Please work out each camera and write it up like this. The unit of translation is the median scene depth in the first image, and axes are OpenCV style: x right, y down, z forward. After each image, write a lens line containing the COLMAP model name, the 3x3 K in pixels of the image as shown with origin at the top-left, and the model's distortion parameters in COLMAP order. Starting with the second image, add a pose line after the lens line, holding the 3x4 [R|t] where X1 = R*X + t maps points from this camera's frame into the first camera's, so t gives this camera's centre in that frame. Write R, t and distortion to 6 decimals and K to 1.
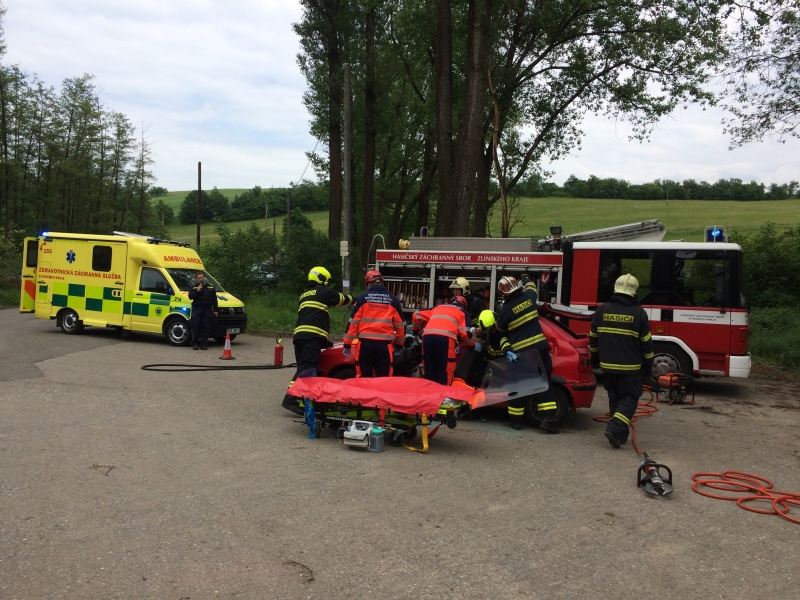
lens RADIAL K [[683.7, 0, 399.8], [0, 683.7, 299.5], [0, 0, 1]] dist [0.092739, -0.112260]
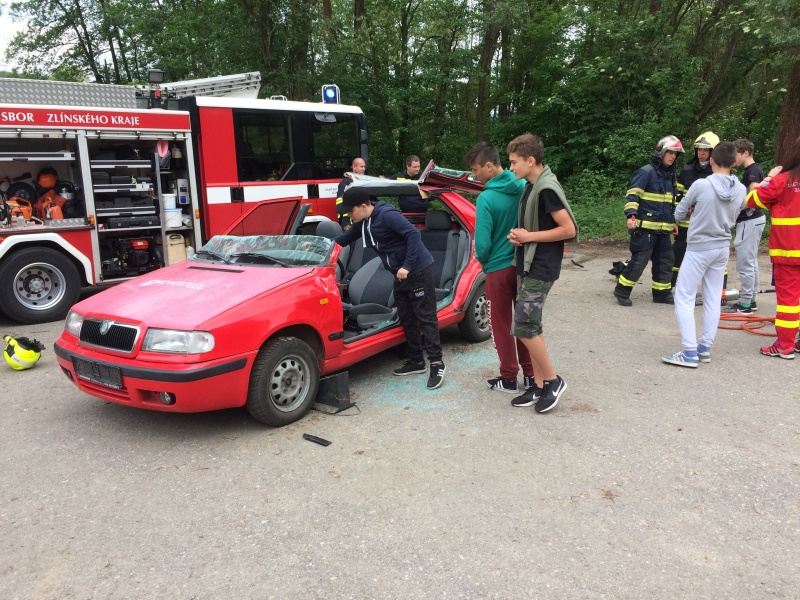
lens RADIAL K [[683.7, 0, 400.2], [0, 683.7, 299.9], [0, 0, 1]] dist [0.092739, -0.112260]
pose [[0.410204, -0.214703, 0.886361, -0.322665], [0.063973, 0.976273, 0.206876, -0.013552], [-0.909747, -0.028158, 0.414206, 0.502526]]
